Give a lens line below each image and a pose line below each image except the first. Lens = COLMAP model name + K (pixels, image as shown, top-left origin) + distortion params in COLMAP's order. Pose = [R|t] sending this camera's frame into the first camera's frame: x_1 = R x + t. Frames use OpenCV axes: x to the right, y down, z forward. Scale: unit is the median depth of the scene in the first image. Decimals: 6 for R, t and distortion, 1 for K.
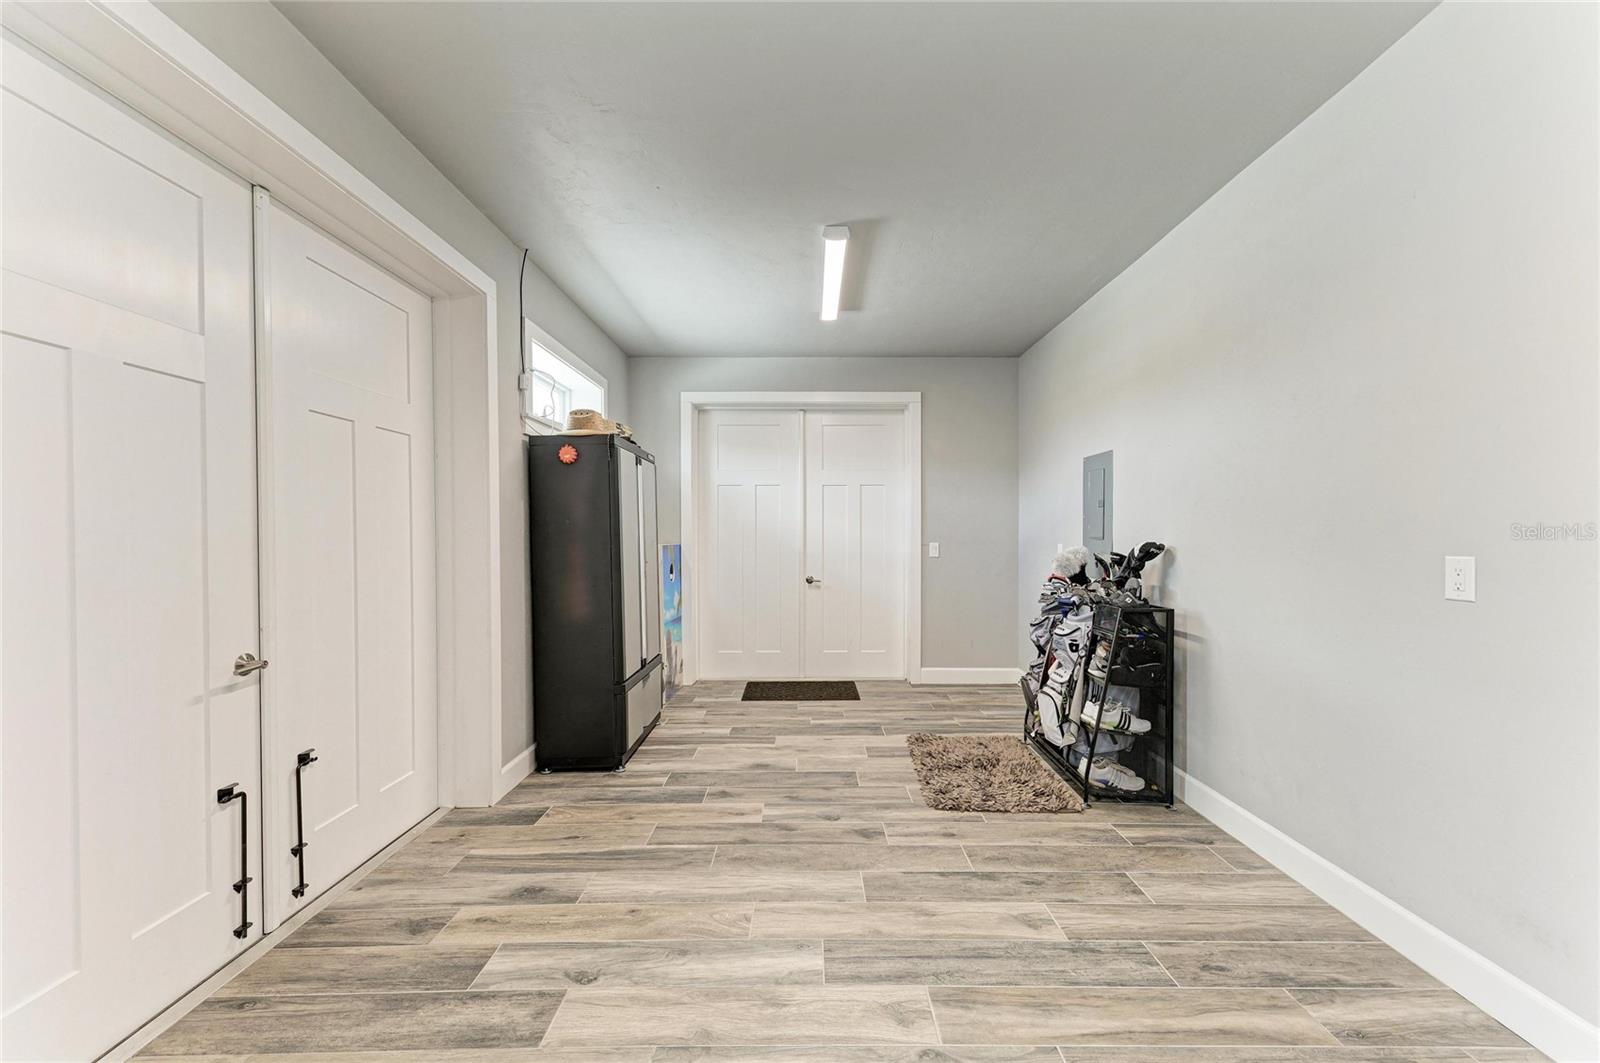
lens RADIAL K [[620.5, 0, 806.7], [0, 620.5, 538.8], [0, 0, 1]] dist [0.005046, -0.000409]
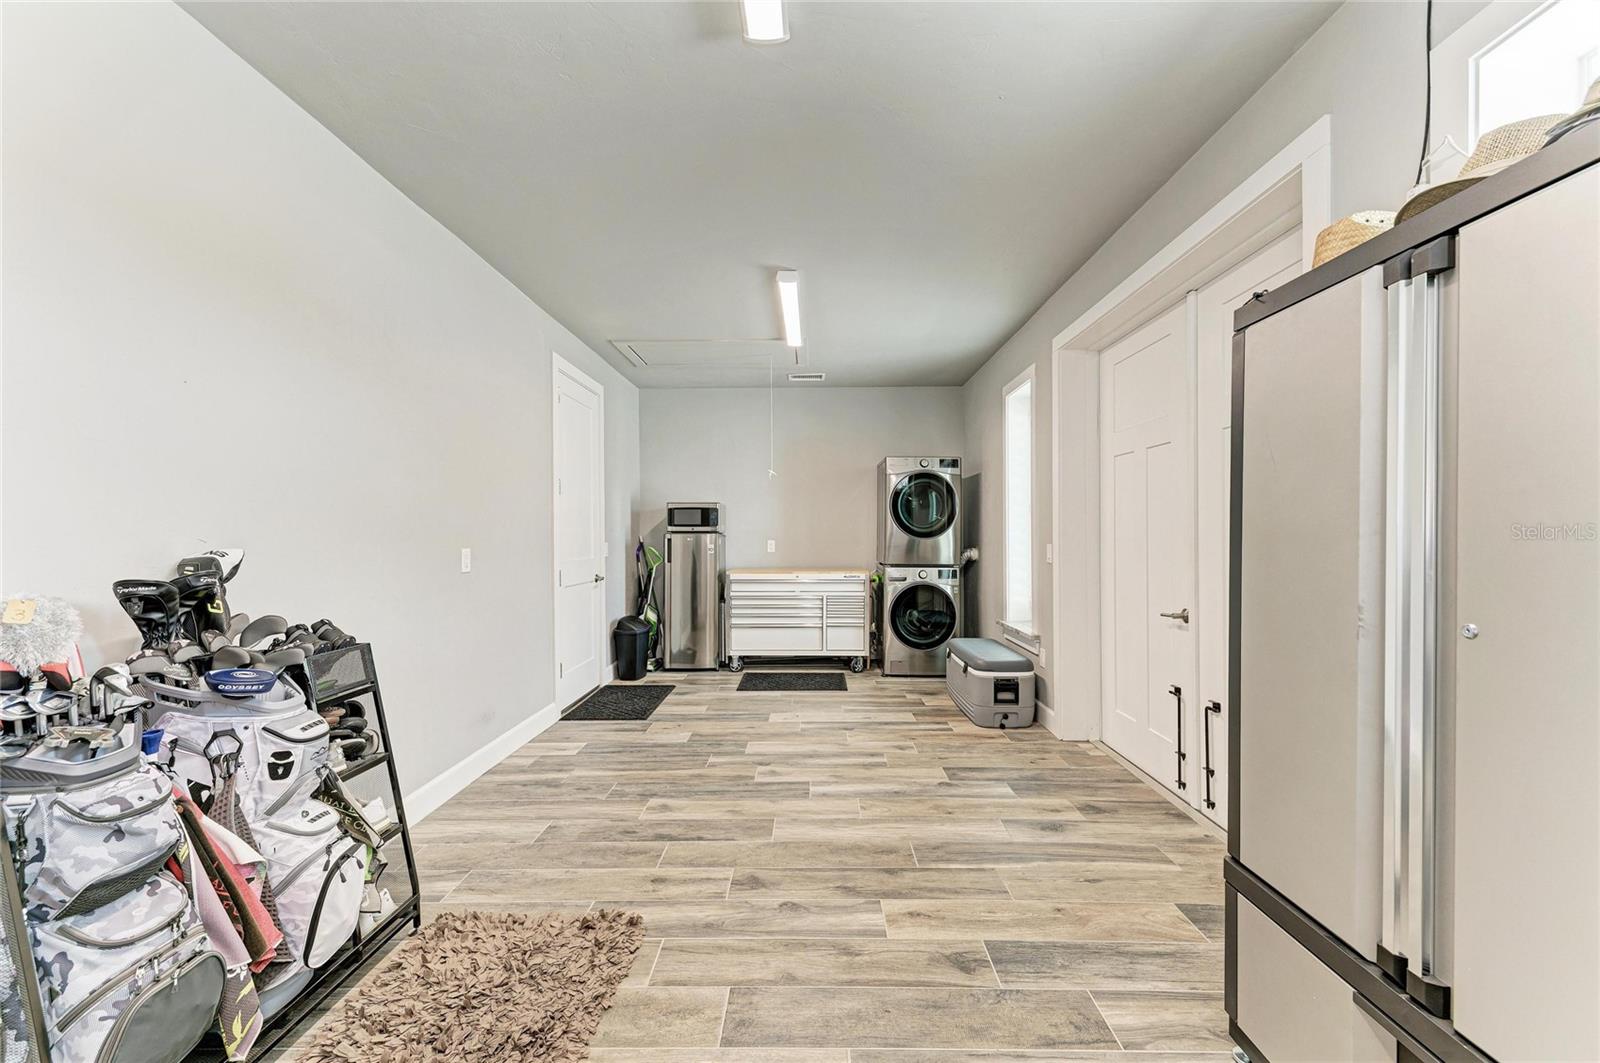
lens RADIAL K [[620.5, 0, 806.7], [0, 620.5, 538.8], [0, 0, 1]] dist [0.005046, -0.000409]
pose [[-0.999887, 0.010371, 0.010922, 0.006426], [0.010518, 0.999853, 0.013546, -0.010503], [-0.010780, 0.013659, -0.999849, 1.659669]]
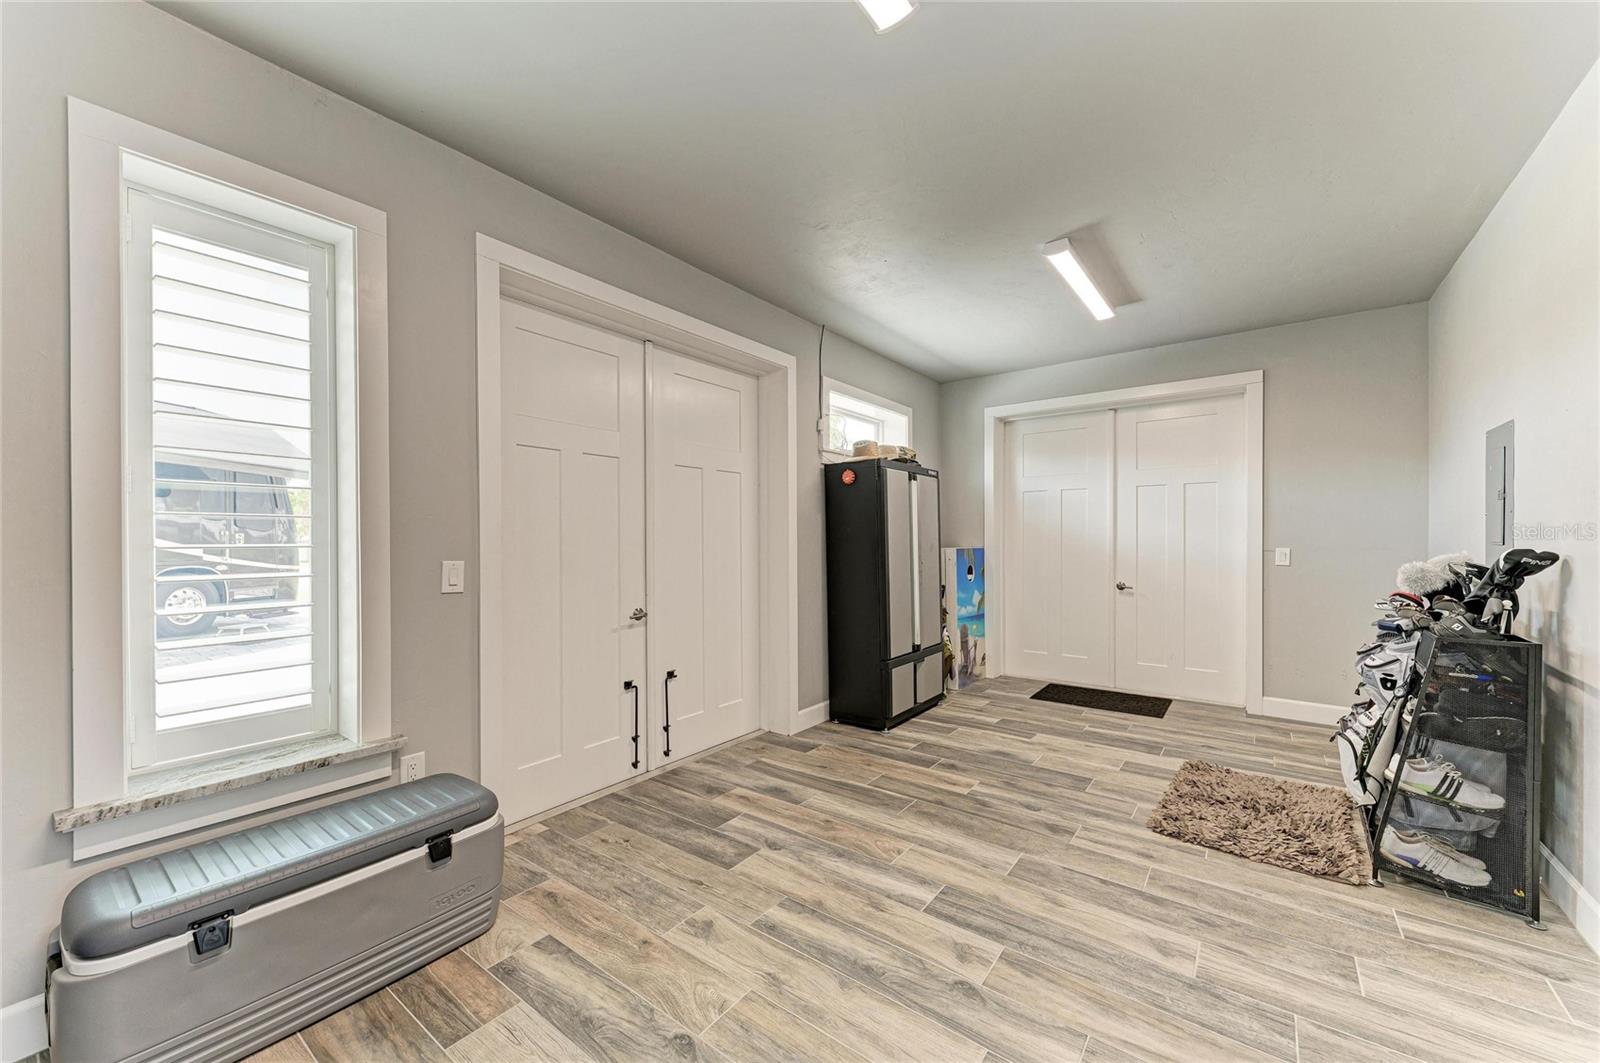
lens RADIAL K [[594.0, 0, 806.6], [0, 594.0, 539.5], [0, 0, 1]] dist [0.008074, -0.005774]
pose [[0.798439, -0.001529, -0.602074, 0.325045], [-0.001386, 0.999989, -0.004377, -0.001659], [0.602074, 0.004329, 0.798428, -0.038331]]
